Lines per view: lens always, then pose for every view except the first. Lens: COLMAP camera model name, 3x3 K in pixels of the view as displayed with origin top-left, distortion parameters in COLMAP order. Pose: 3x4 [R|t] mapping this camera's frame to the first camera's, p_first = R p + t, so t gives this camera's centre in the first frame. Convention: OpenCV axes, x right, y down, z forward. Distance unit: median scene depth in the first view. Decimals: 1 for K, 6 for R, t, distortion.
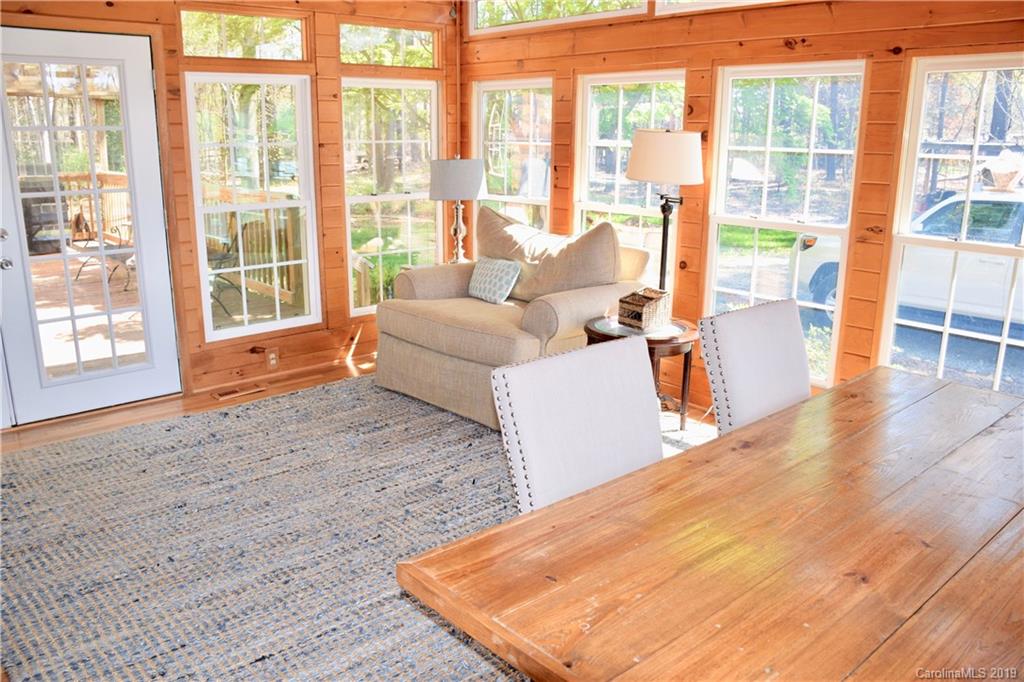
lens RADIAL K [[805.1, 0, 514.2], [0, 805.1, 343.1], [0, 0, 1]] dist [-0.141865, 0.100033]
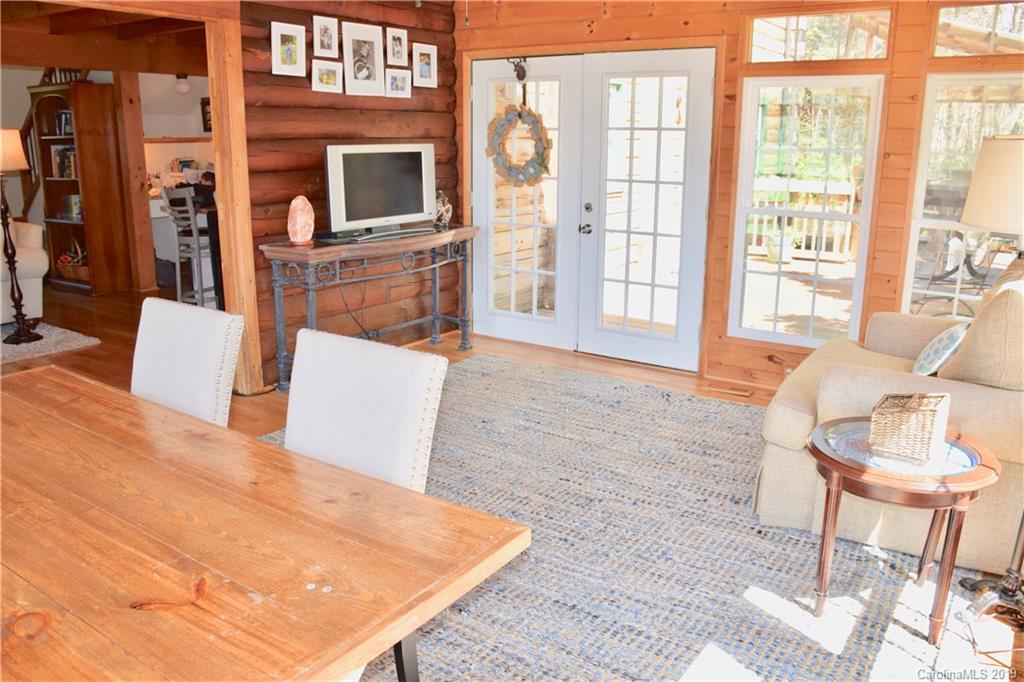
lens RADIAL K [[805.1, 0, 514.0], [0, 805.1, 345.1], [0, 0, 1]] dist [-0.141865, 0.100033]
pose [[0.235897, 0.243859, -0.940683, 0.567352], [-0.249664, 0.950719, 0.183851, -0.118143], [0.939159, 0.191485, 0.285155, 0.457224]]
